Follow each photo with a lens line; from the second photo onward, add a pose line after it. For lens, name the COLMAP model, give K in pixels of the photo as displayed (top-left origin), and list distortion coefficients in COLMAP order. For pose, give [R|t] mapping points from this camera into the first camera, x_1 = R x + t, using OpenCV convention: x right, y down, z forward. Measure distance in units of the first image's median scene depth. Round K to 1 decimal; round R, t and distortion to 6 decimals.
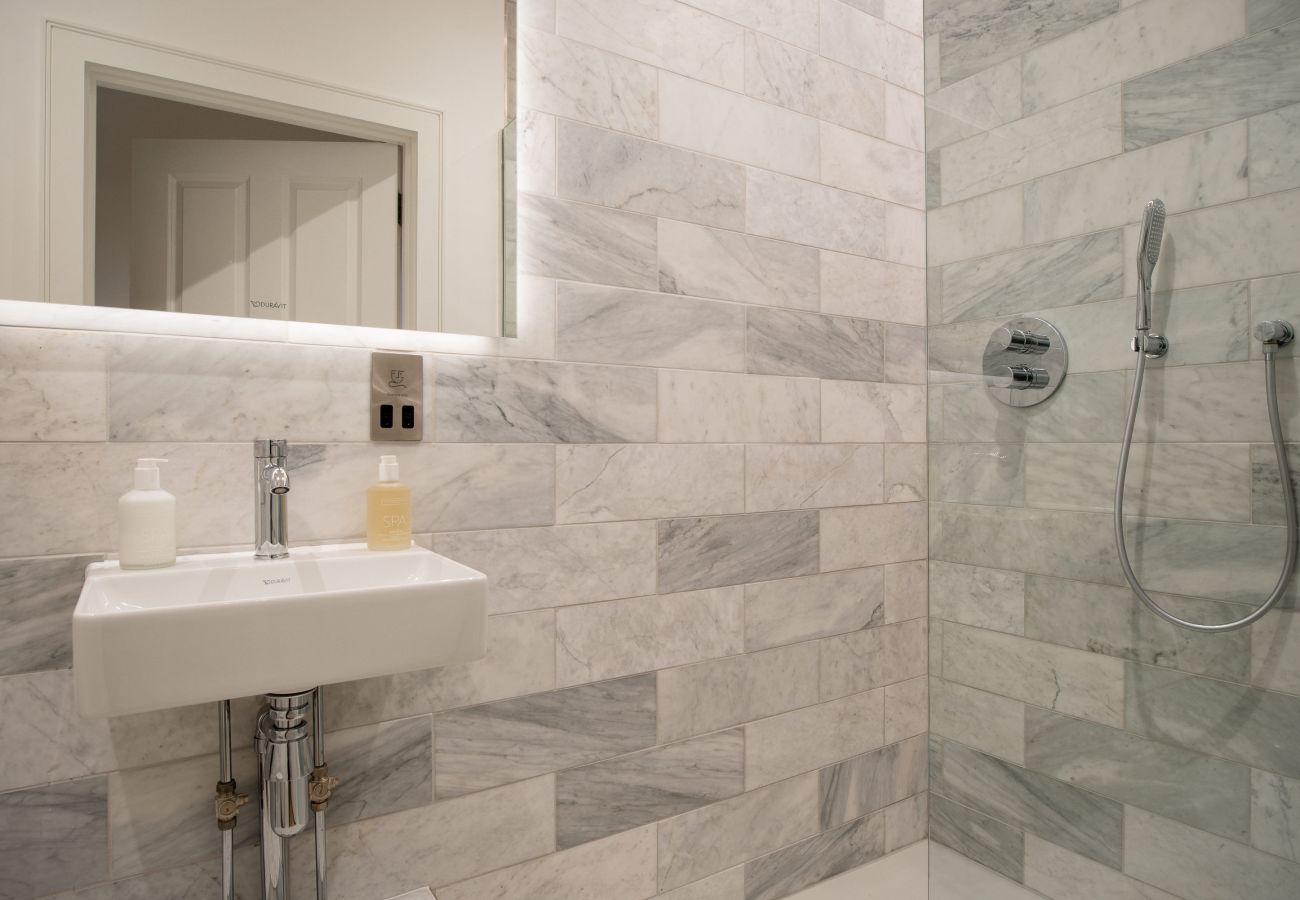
lens RADIAL K [[769.6, 0, 650.8], [0, 769.6, 445.2], [0, 0, 1]] dist [-0.025425, -0.001763]
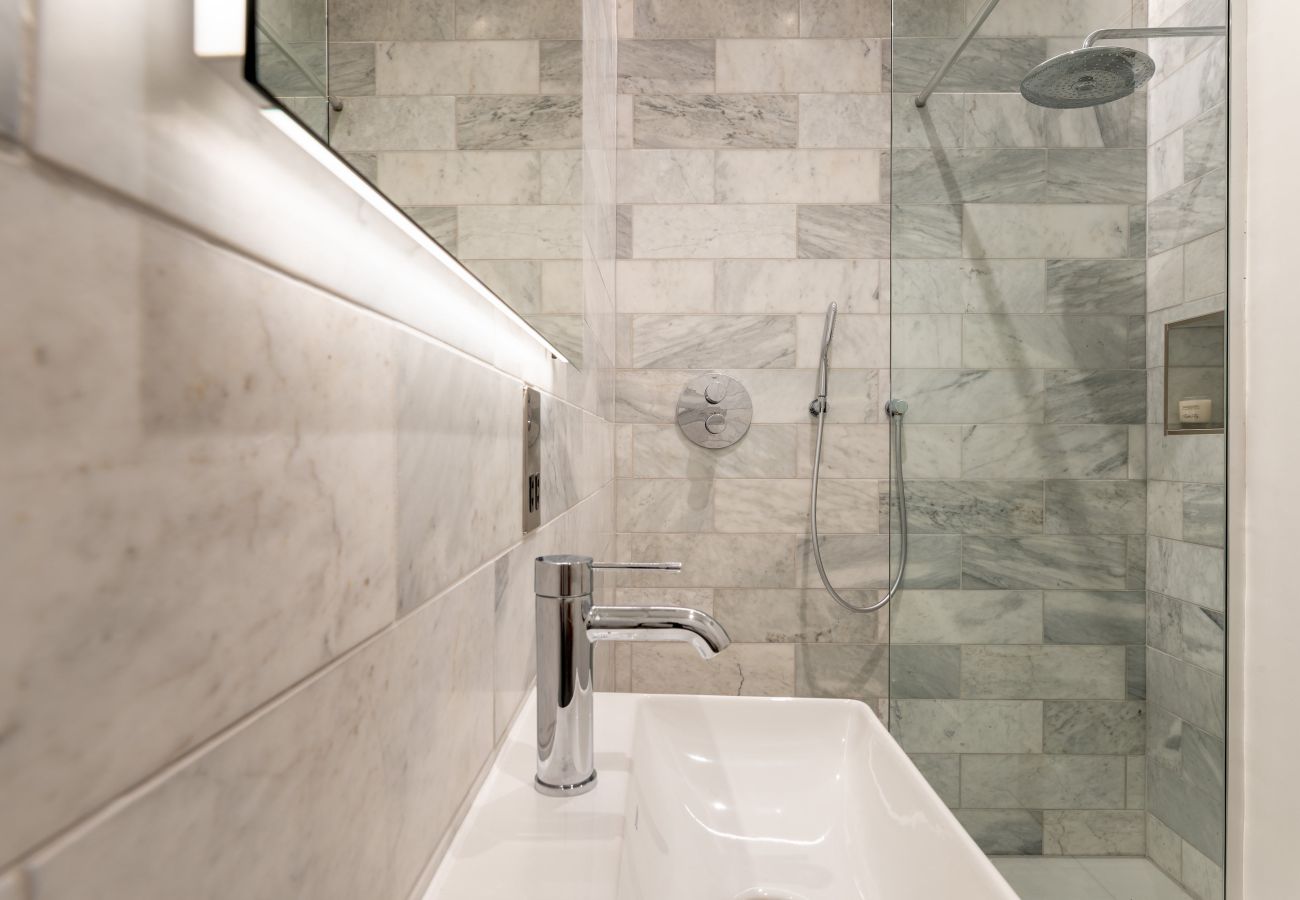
lens RADIAL K [[771.6, 0, 650.0], [0, 771.6, 450.0], [0, 0, 1]] dist [-0.003387, -0.001542]
pose [[0.569744, -0.002150, 0.821820, -0.658206], [-0.001380, 0.999993, 0.003573, -0.061567], [-0.821821, -0.003170, 0.569737, 0.474145]]
